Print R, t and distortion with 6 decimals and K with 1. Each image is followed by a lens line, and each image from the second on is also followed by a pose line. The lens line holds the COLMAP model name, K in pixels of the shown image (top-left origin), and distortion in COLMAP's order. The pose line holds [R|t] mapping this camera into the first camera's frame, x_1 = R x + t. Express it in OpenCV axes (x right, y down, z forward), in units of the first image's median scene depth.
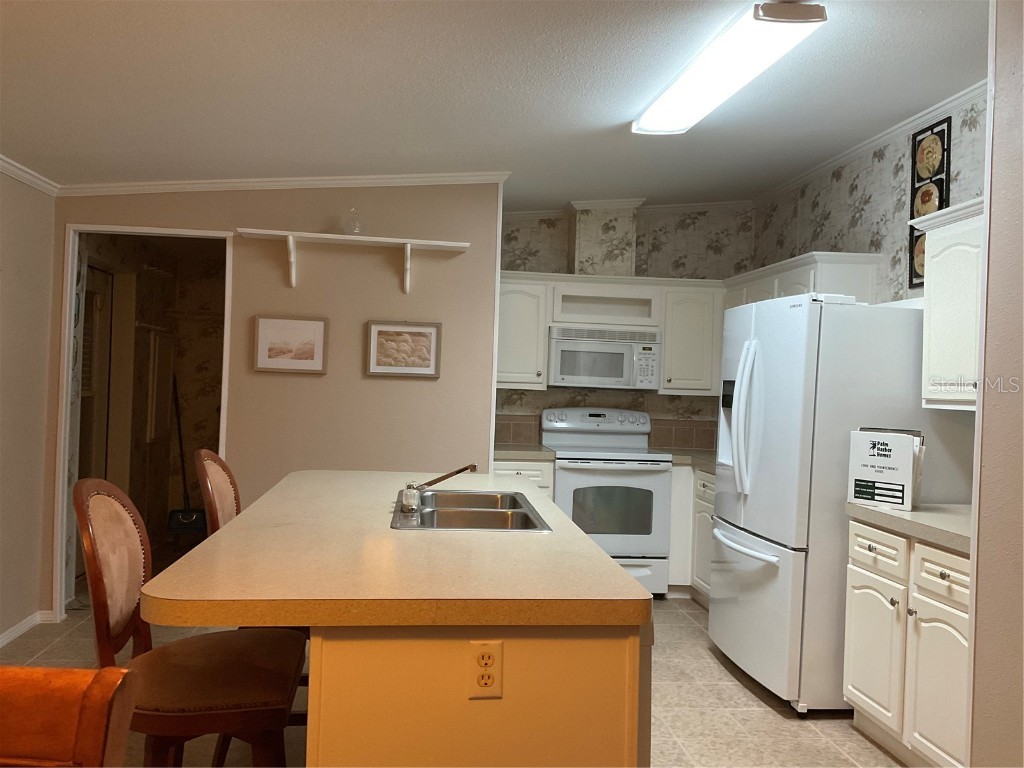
lens RADIAL K [[843.4, 0, 512.0], [0, 843.4, 384.0], [0, 0, 1]] dist [0.113074, -0.230432]
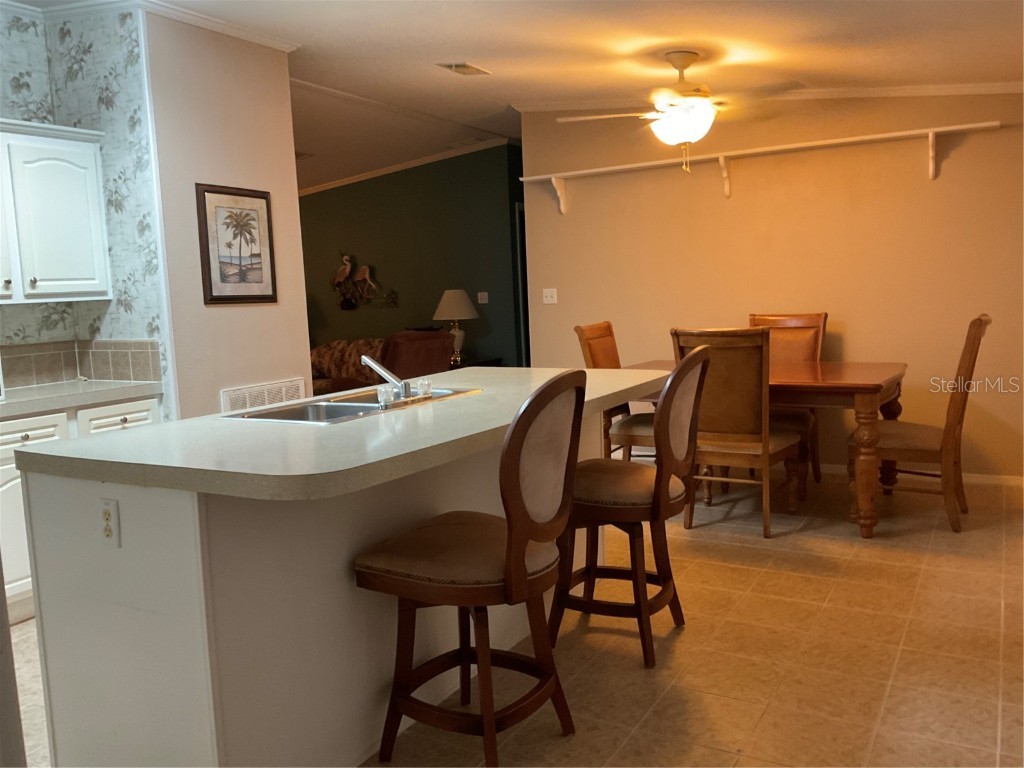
lens RADIAL K [[859.7, 0, 512.0], [0, 859.7, 384.0], [0, 0, 1]] dist [-0.005000, -0.008431]
pose [[-0.802019, -0.069514, 0.593239, -0.492725], [0.014781, 0.990591, 0.136057, -0.006258], [-0.597115, 0.117889, -0.793445, 1.052612]]
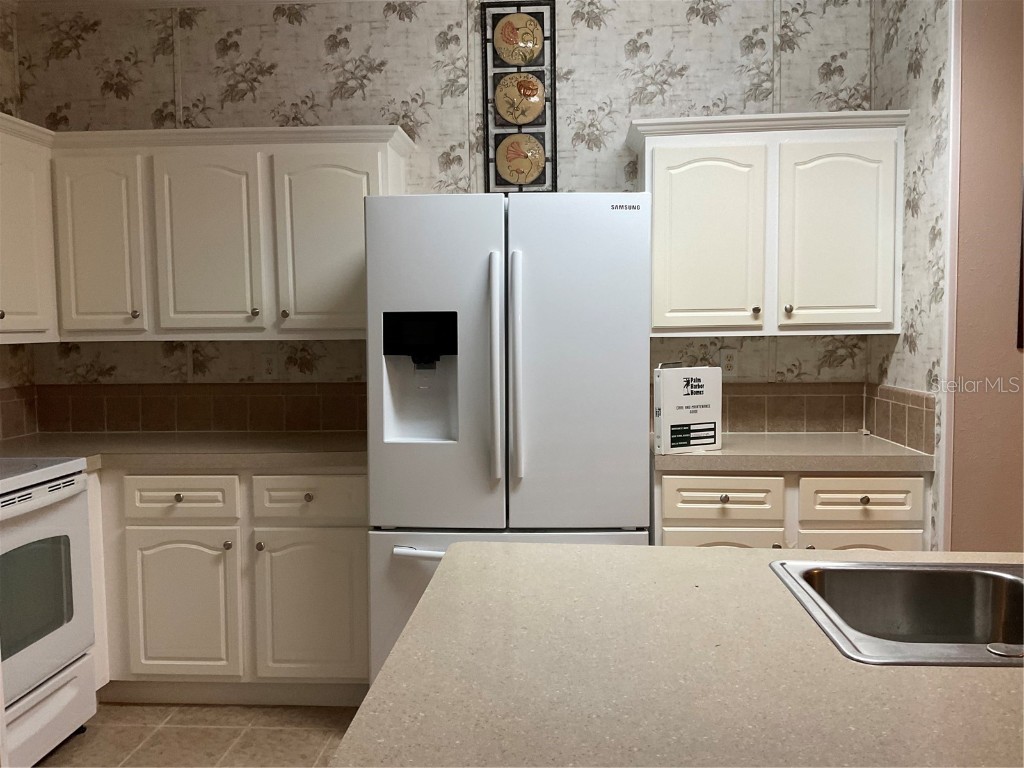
lens RADIAL K [[843.4, 0, 512.0], [0, 843.4, 384.0], [0, 0, 1]] dist [0.113074, -0.230432]
pose [[0.170934, -0.101553, 0.980035, -0.327163], [0.018028, 0.994830, 0.099942, -0.011325], [-0.985118, 0.000584, 0.171881, 0.759809]]
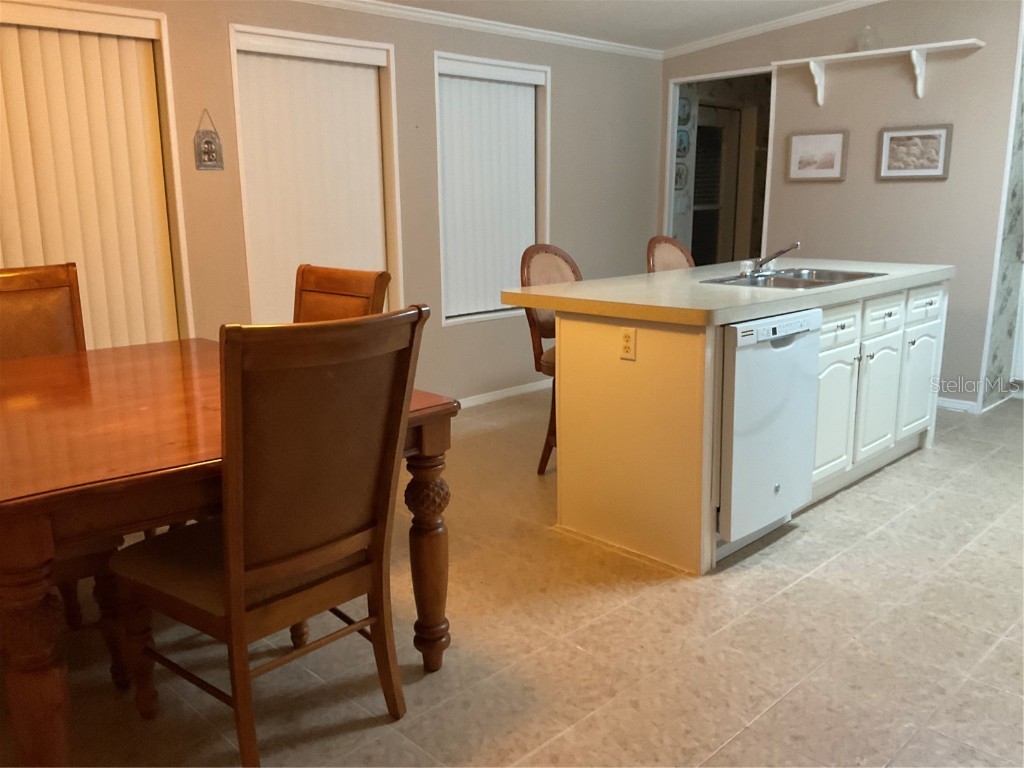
lens RADIAL K [[859.7, 0, 512.0], [0, 859.7, 384.0], [0, 0, 1]] dist [-0.005000, -0.008431]
pose [[0.613072, 0.127627, -0.779650, 0.452890], [0.030514, 0.982303, 0.184795, 0.031077], [0.789437, -0.137083, 0.598329, -0.095467]]
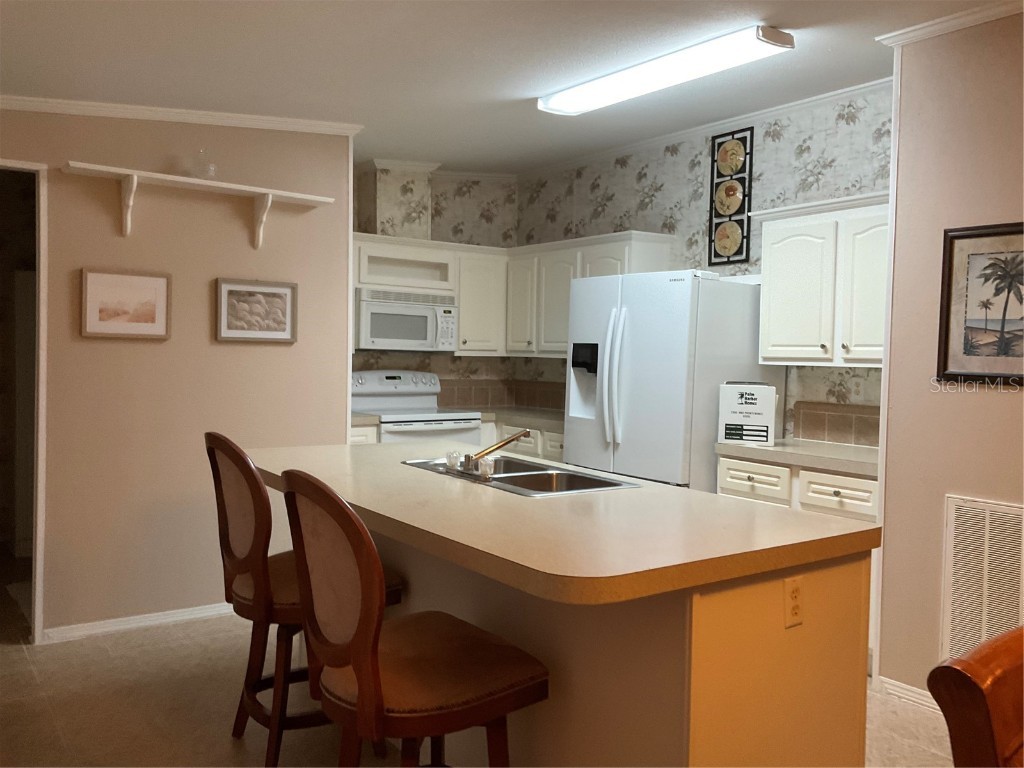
lens RADIAL K [[843.4, 0, 512.0], [0, 843.4, 384.0], [0, 0, 1]] dist [0.113074, -0.230432]
pose [[0.870213, -0.033635, 0.491527, -0.346170], [0.008646, 0.998556, 0.053024, -0.009493], [-0.492600, -0.041892, 0.869247, 0.072185]]
